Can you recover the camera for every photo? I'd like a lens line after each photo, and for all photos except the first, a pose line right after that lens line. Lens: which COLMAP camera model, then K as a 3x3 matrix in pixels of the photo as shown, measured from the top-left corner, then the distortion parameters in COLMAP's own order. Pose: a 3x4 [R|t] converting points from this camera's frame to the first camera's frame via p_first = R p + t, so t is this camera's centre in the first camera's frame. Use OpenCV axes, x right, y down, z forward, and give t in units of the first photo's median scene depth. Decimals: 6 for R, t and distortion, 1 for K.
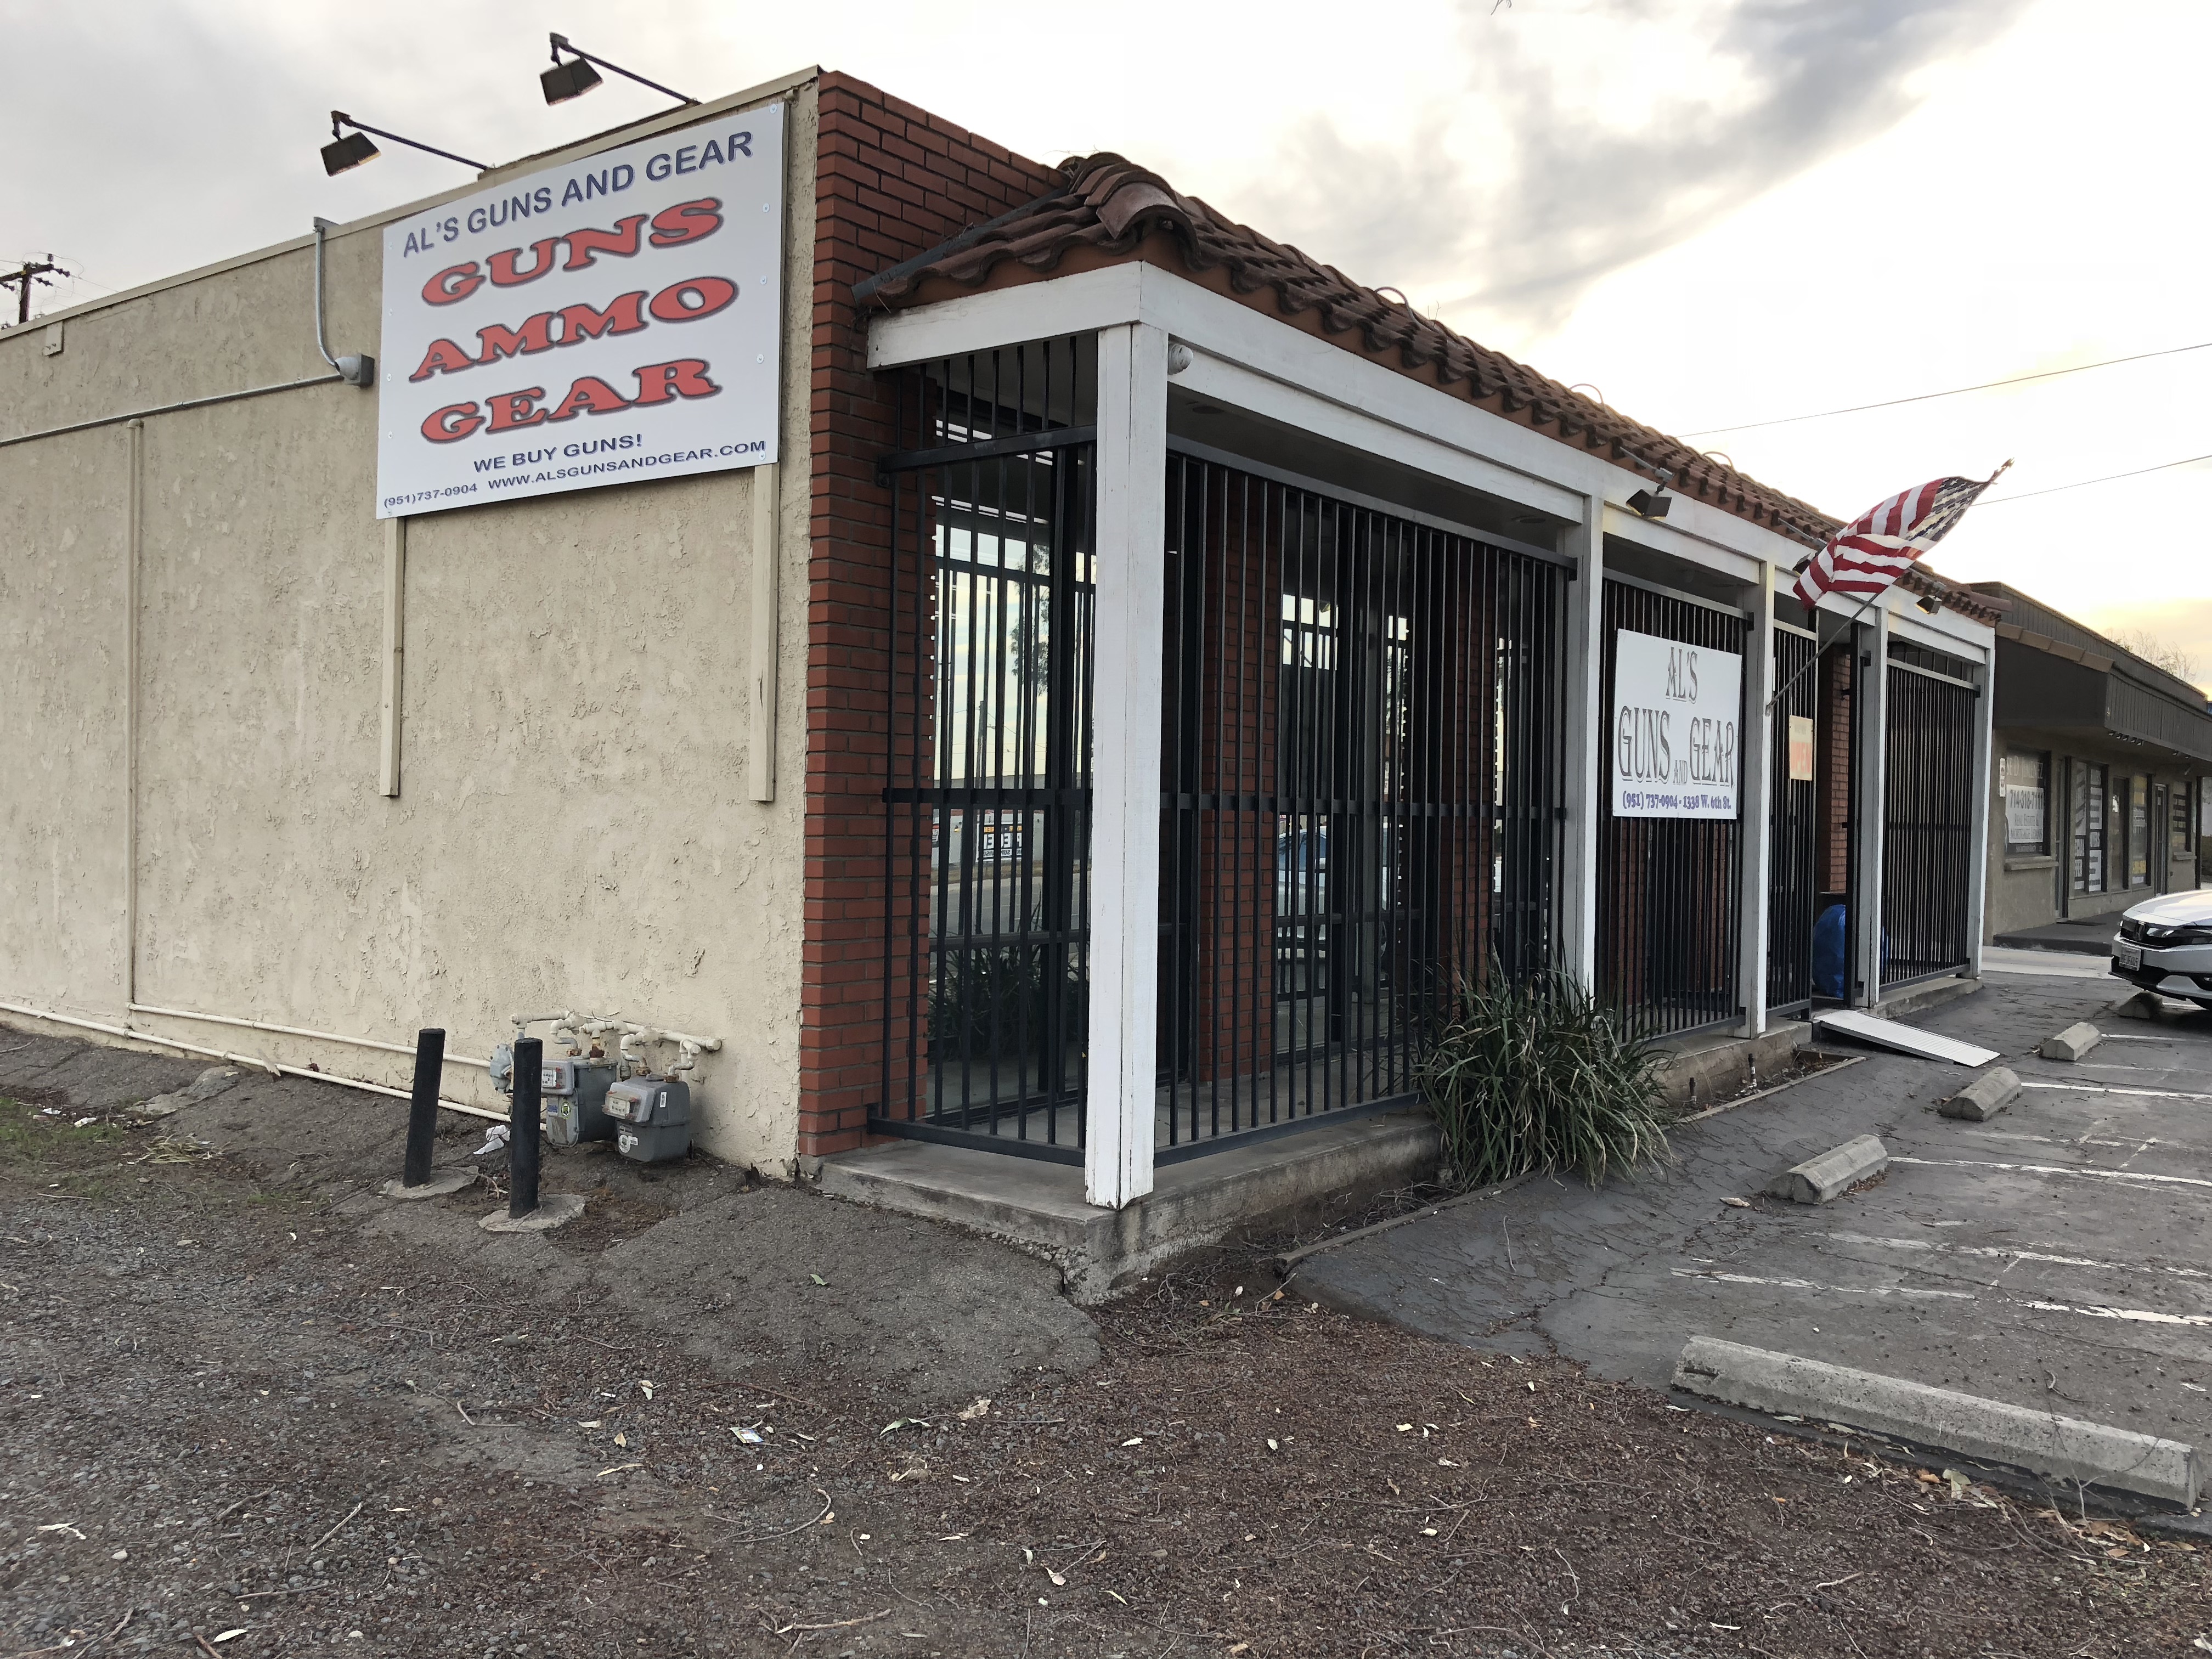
lens RADIAL K [[1822.1, 0, 1100.8], [0, 1822.1, 818.6], [0, 0, 1]] dist [0.029337, -0.003795]
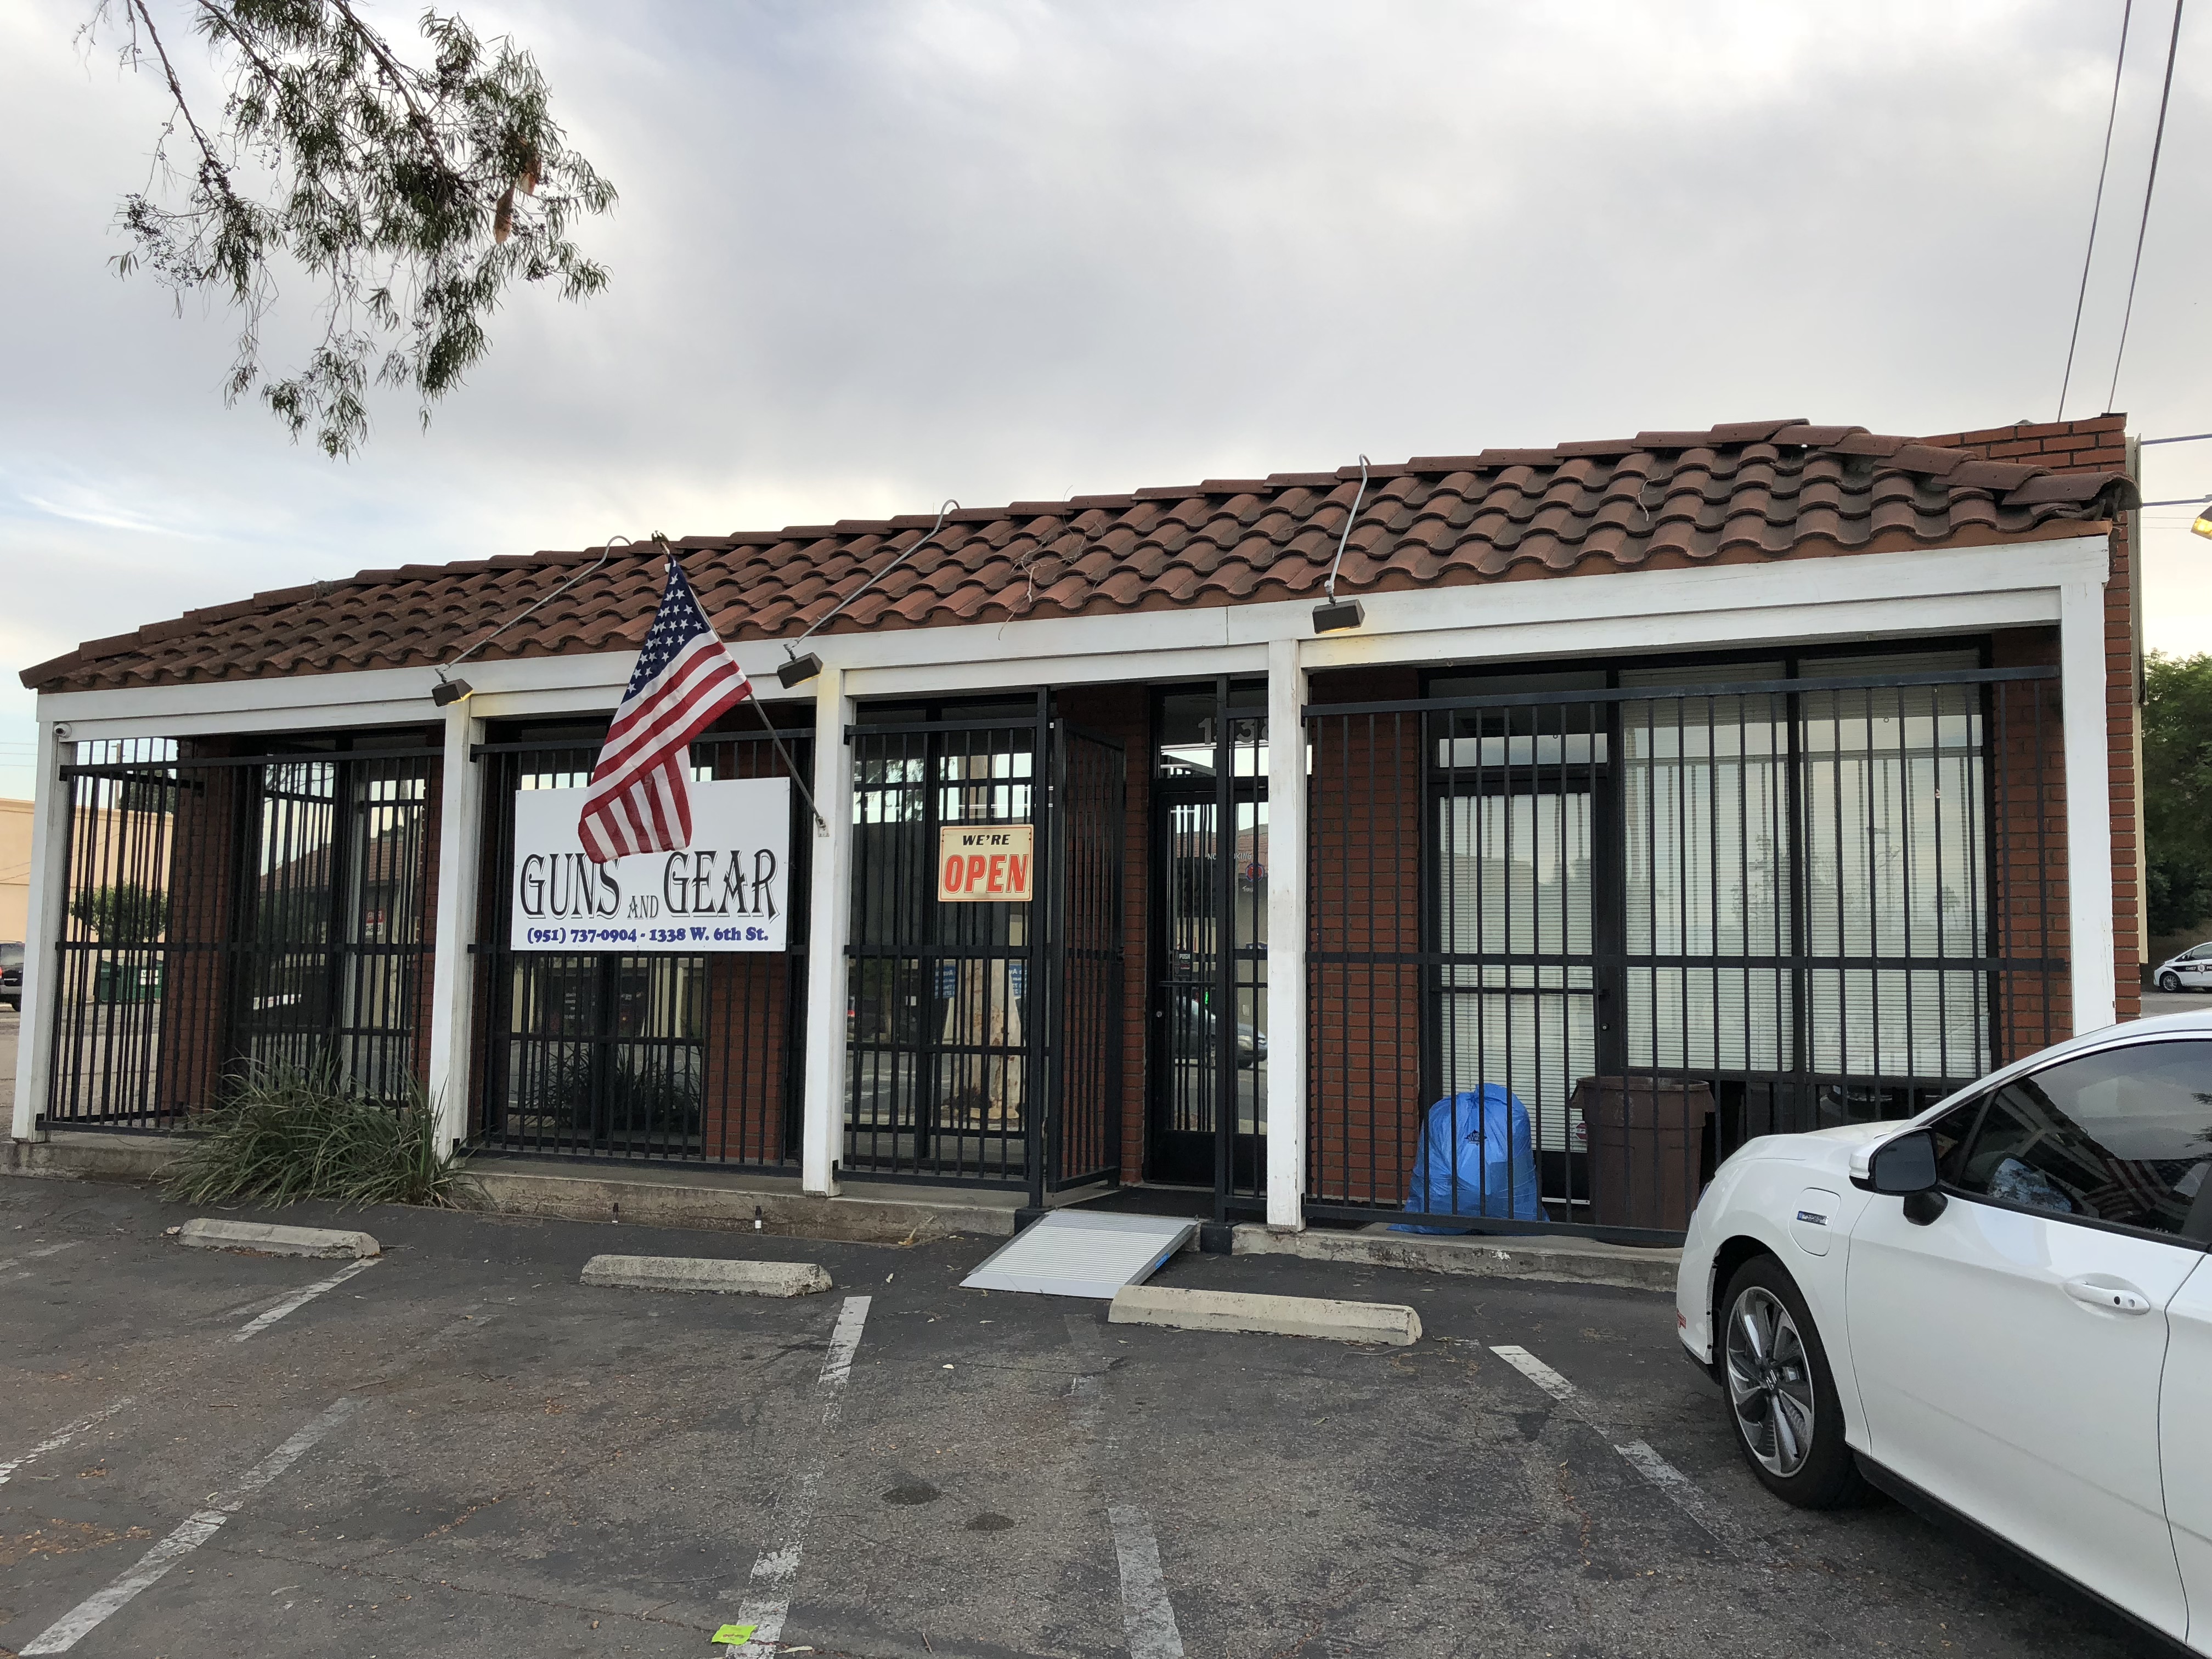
lens RADIAL K [[1822.1, 0, 1100.8], [0, 1822.1, 818.6], [0, 0, 1]] dist [0.029337, -0.003795]
pose [[0.224978, -0.093291, -0.969887, 1.399126], [-0.016004, 0.994918, -0.099411, 0.023449], [0.974232, 0.037887, 0.222342, 1.031461]]
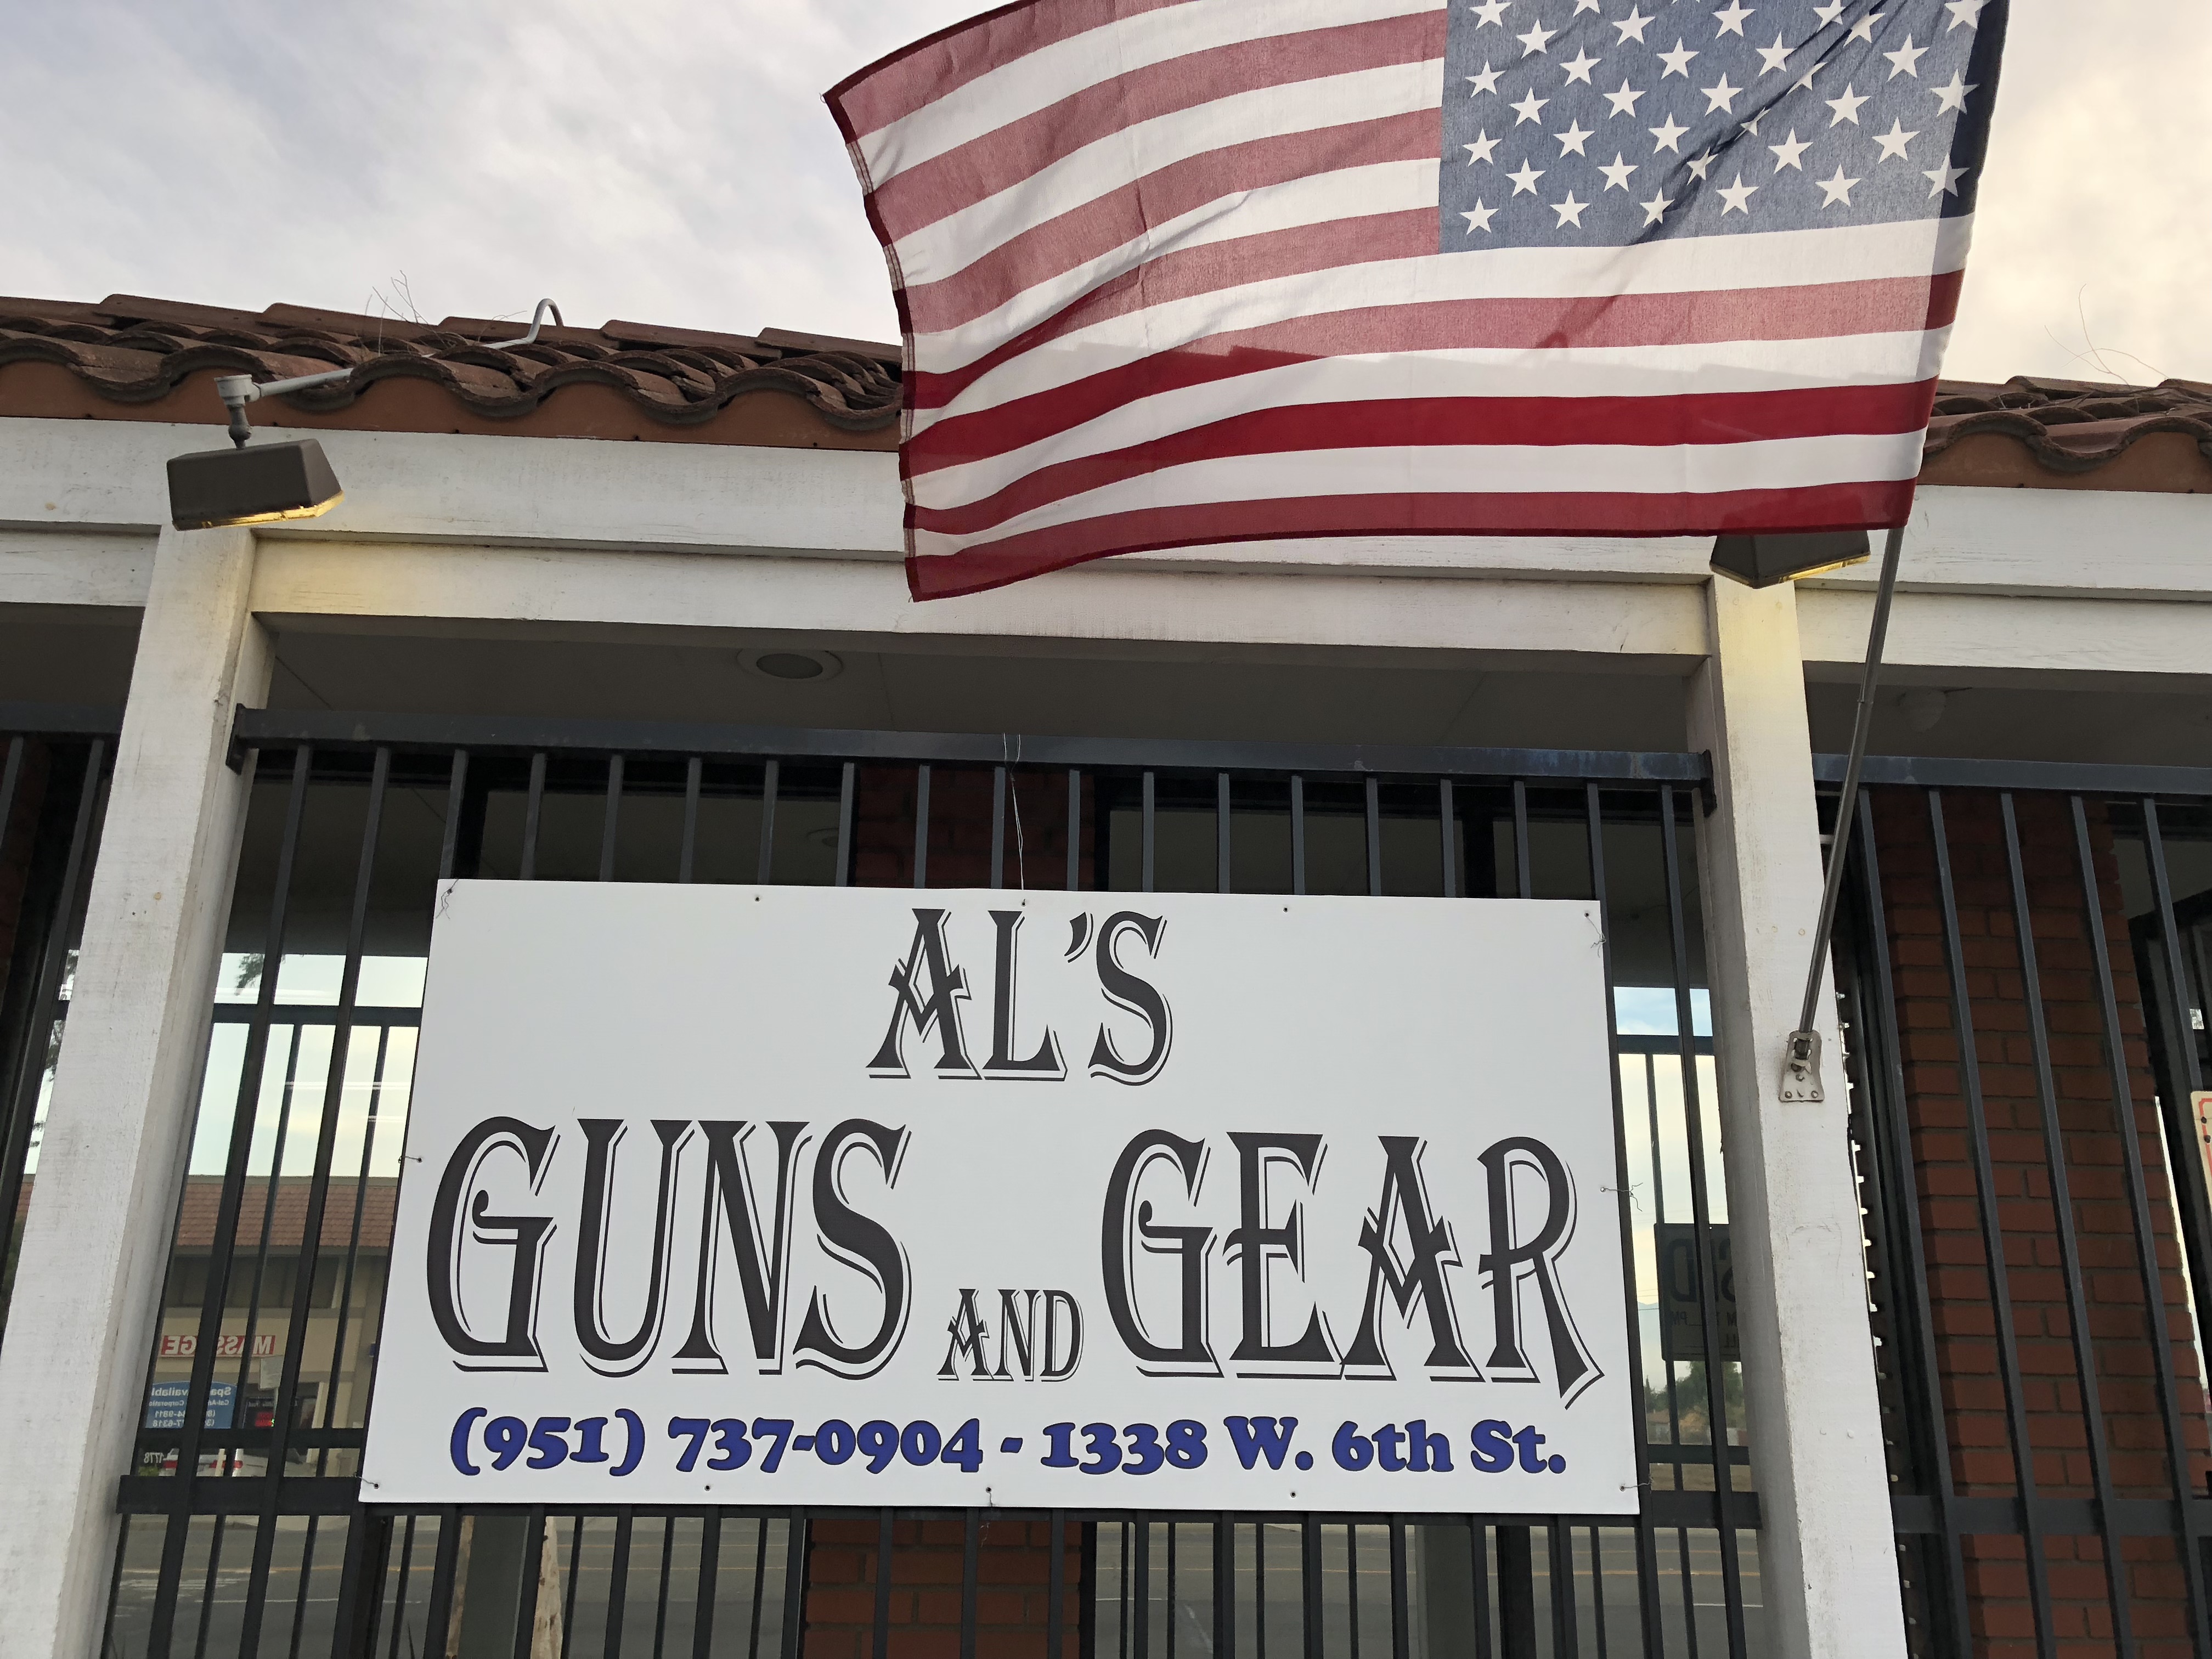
lens RADIAL K [[1822.1, 0, 1100.8], [0, 1822.1, 818.6], [0, 0, 1]] dist [0.029337, -0.003795]
pose [[0.627736, -0.234438, -0.742284, 0.564947], [-0.012131, 0.950509, -0.310461, -0.013933], [0.778332, 0.203892, 0.593825, 0.838597]]
